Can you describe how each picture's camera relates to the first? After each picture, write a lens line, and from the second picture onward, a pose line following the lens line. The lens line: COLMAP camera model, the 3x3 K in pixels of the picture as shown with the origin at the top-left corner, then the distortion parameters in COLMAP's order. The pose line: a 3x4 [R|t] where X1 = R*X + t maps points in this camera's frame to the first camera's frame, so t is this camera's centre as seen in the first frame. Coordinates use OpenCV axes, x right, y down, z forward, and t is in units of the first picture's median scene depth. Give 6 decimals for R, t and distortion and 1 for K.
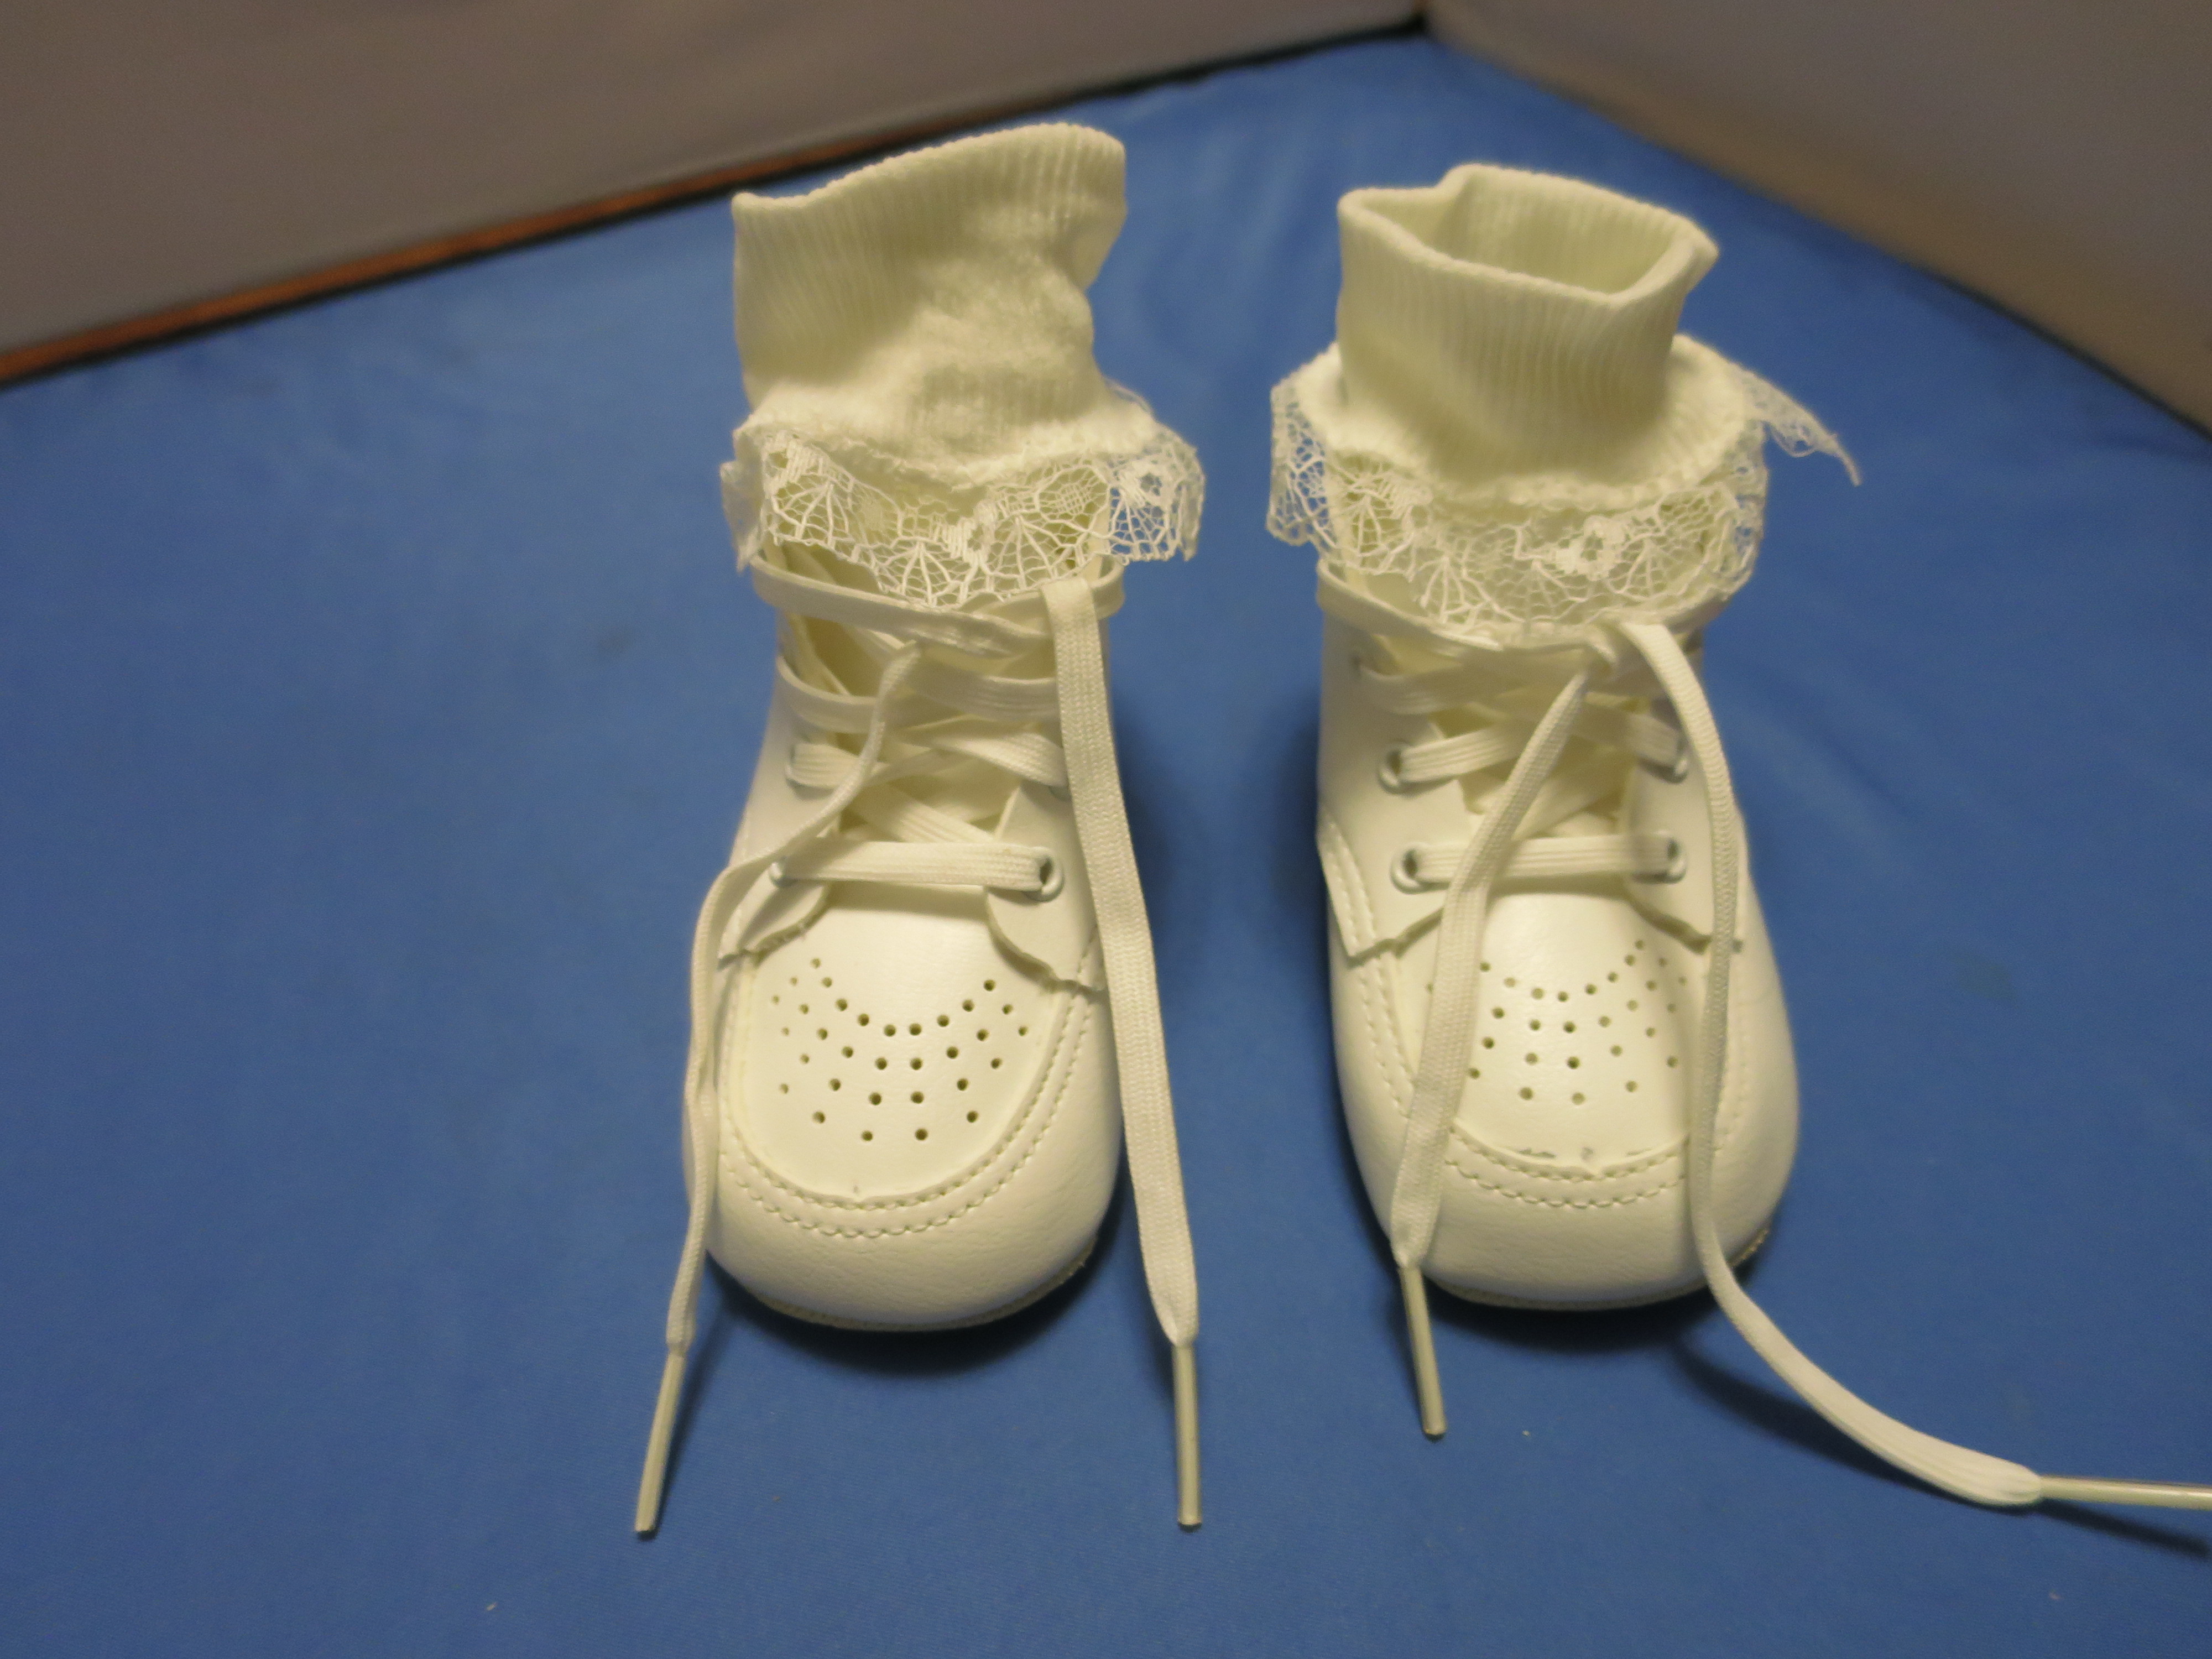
lens RADIAL K [[1508.3, 0, 1119.2], [0, 1508.3, 820.2], [0, 0, 1]] dist [0.026811, -0.000033]
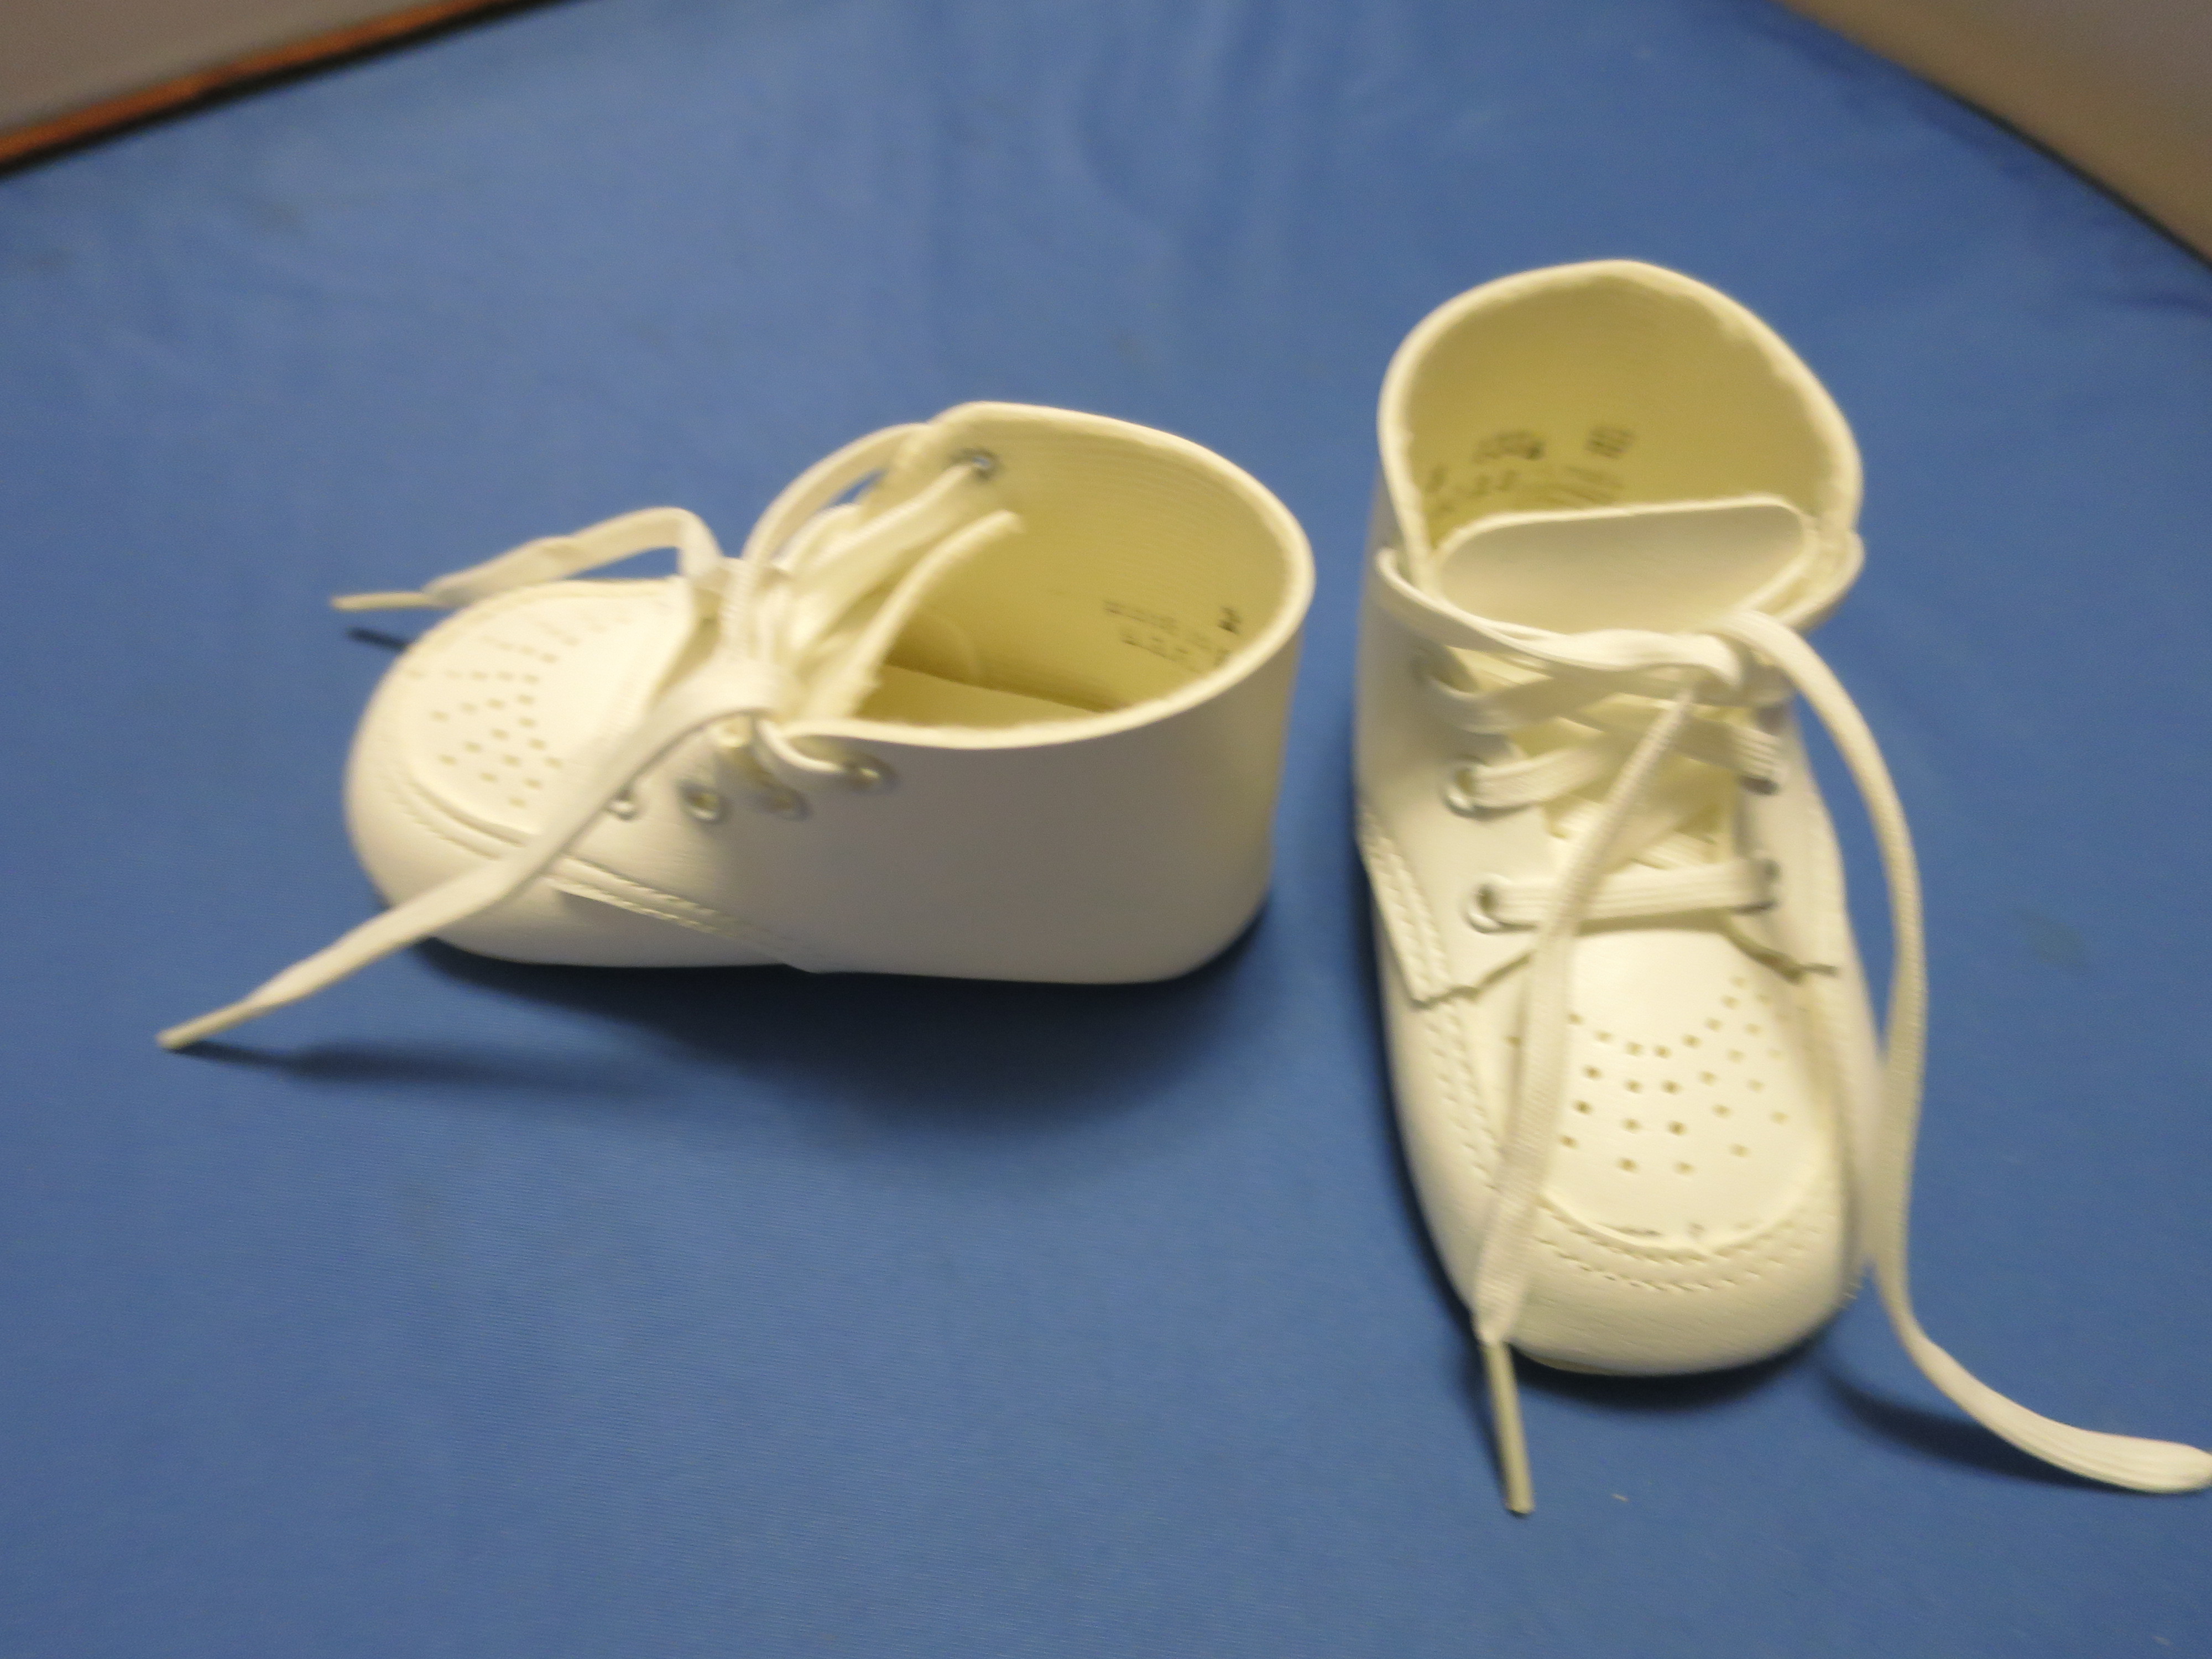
lens RADIAL K [[1508.3, 0, 1104.1], [0, 1508.3, 825.1], [0, 0, 1]] dist [0.026811, -0.000033]
pose [[0.997075, -0.041707, 0.064042, -0.089308], [0.031840, 0.988471, 0.148022, -0.158071], [-0.069477, -0.145550, 0.986908, 0.147795]]
